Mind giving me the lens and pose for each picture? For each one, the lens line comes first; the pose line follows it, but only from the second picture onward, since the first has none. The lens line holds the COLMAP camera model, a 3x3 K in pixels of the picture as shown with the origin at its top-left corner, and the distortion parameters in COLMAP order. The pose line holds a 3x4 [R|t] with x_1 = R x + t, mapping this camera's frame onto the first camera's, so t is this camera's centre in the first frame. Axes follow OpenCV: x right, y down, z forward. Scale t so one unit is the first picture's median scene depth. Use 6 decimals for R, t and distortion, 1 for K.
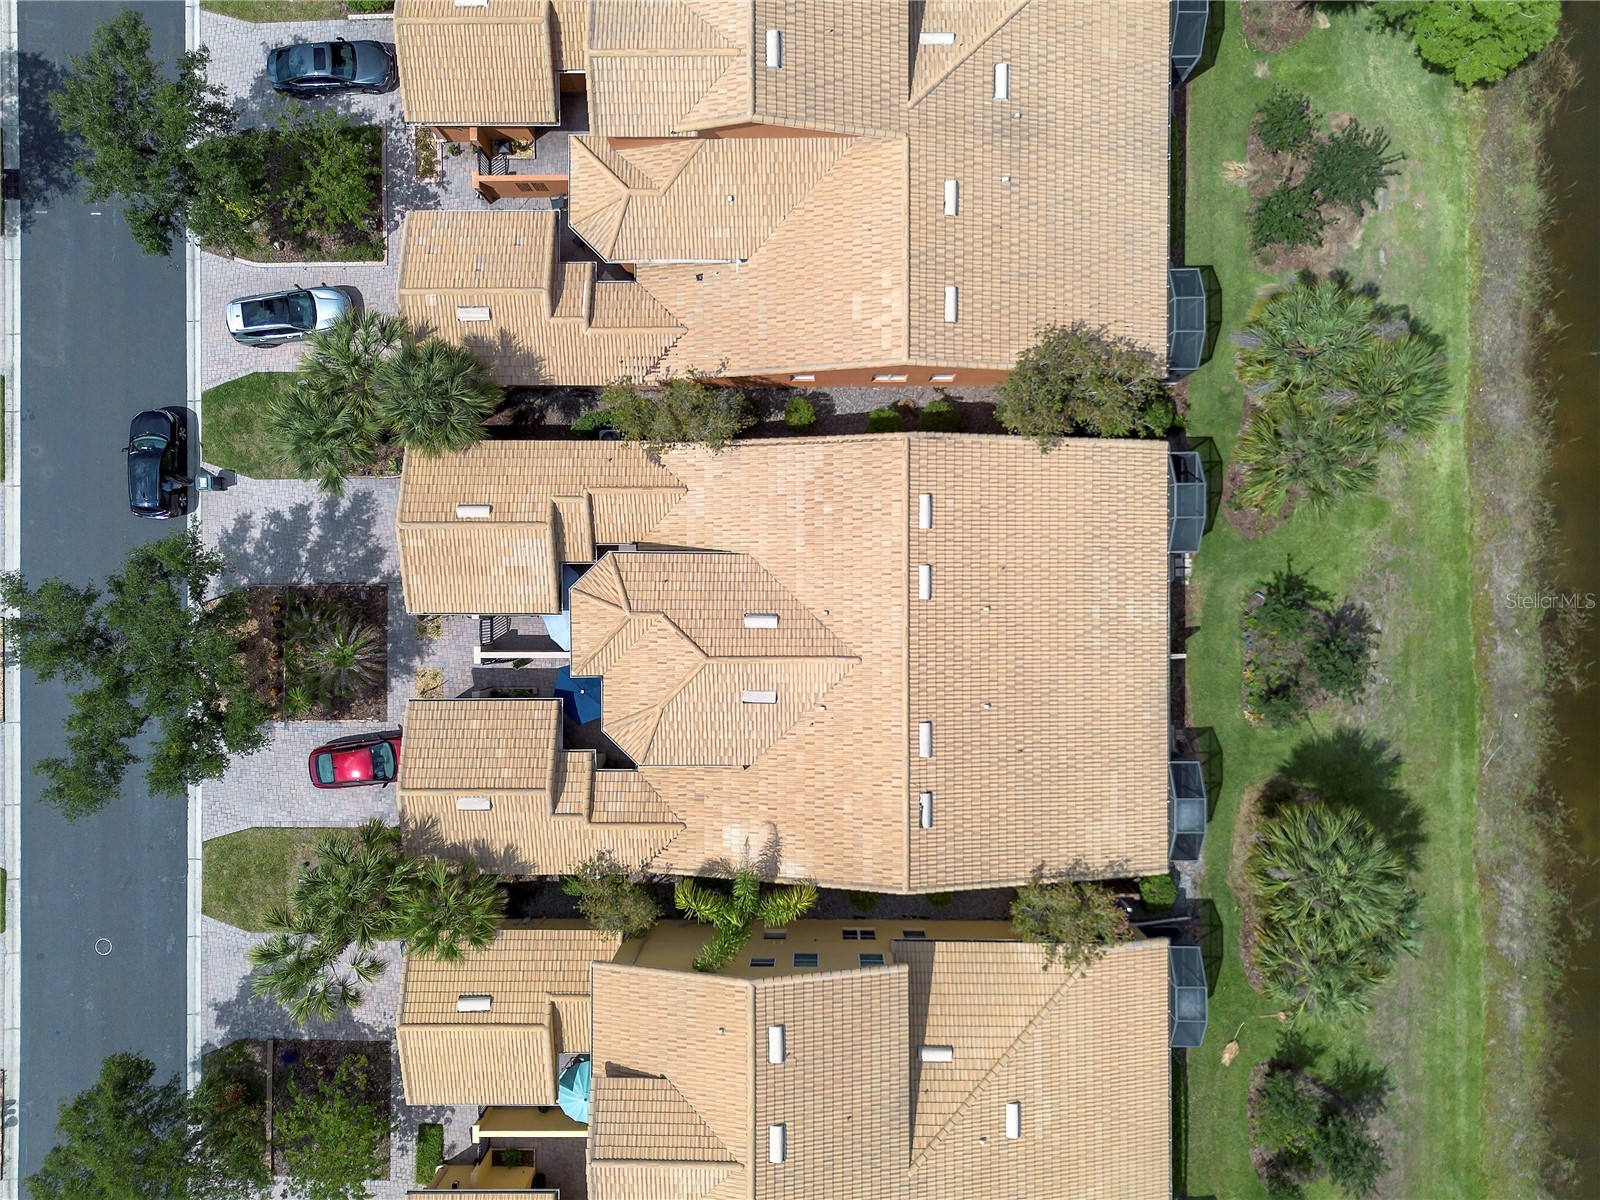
lens RADIAL K [[1140.3, 0, 802.0], [0, 1140.3, 593.9], [0, 0, 1]] dist [0.062524, -0.052777]
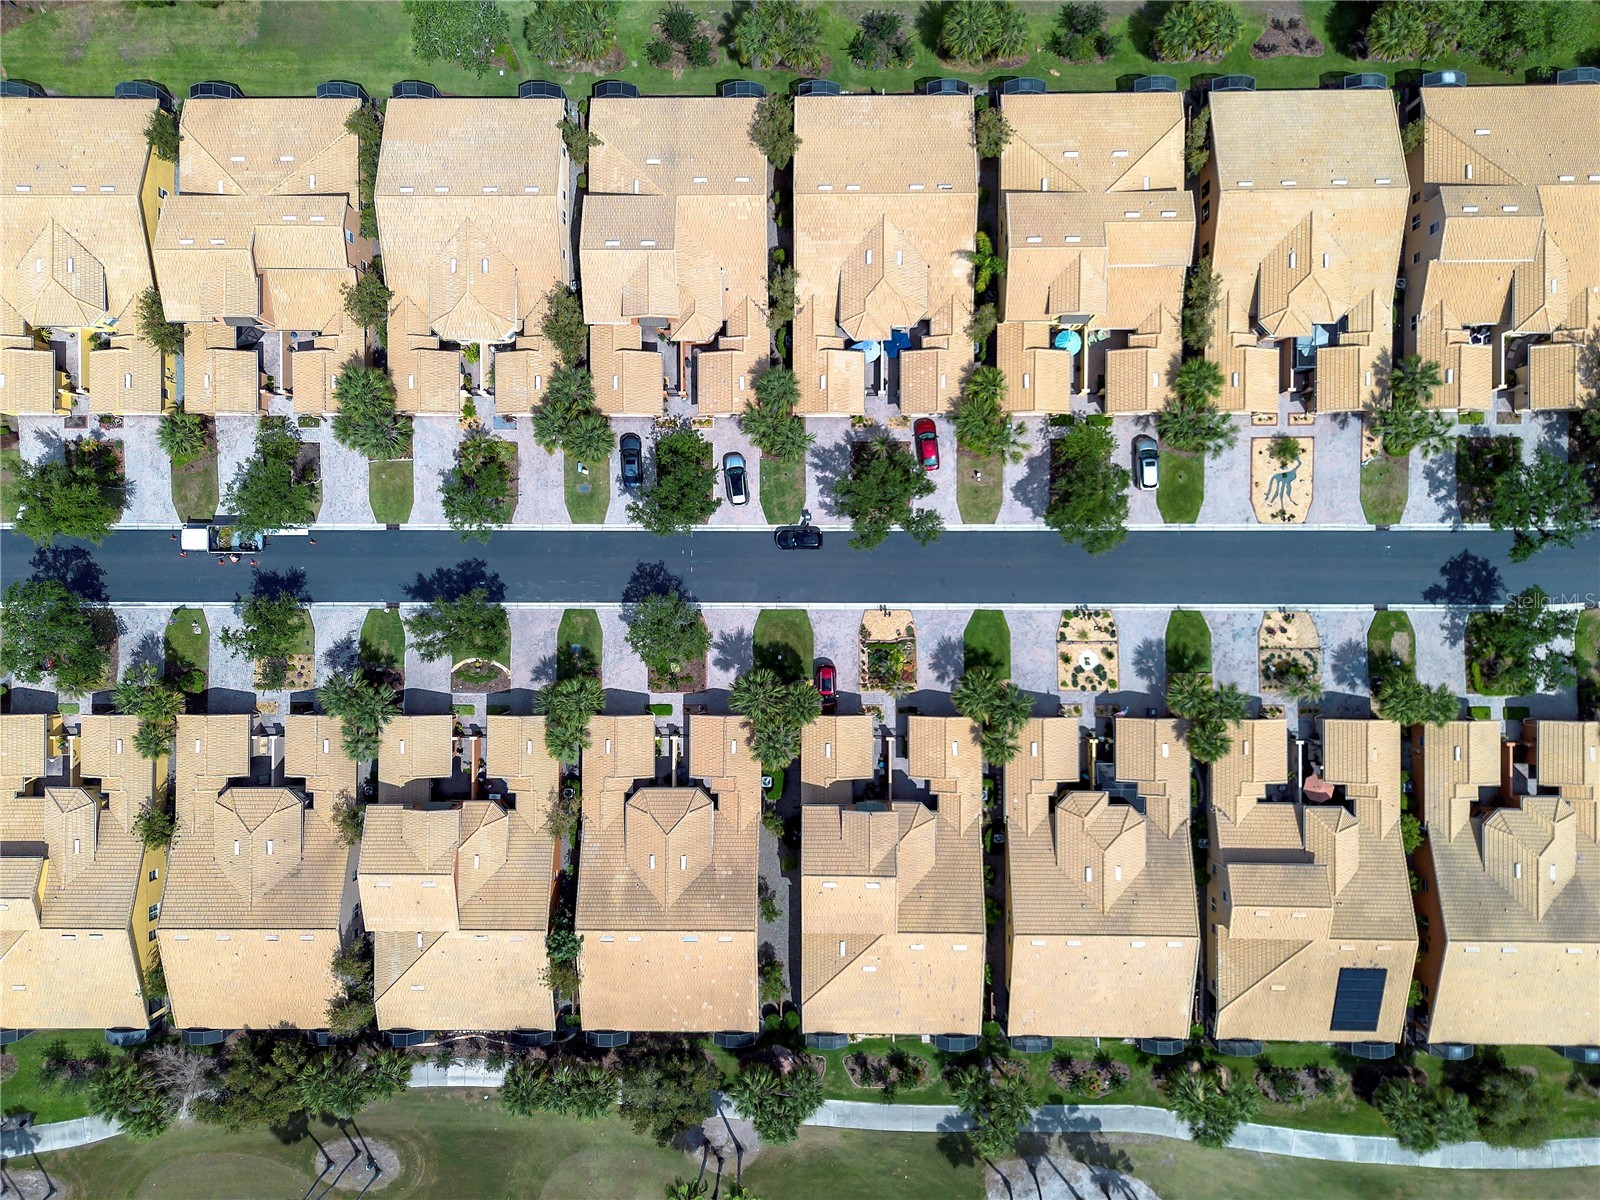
lens RADIAL K [[1113.4, 0, 798.5], [0, 1113.4, 642.1], [0, 0, 1]] dist [0.060194, -0.052240]
pose [[0.001959, -0.999813, 0.019239, -0.862087], [0.999736, 0.001518, -0.022925, -0.066509], [0.022892, 0.019279, 0.999552, -1.322840]]
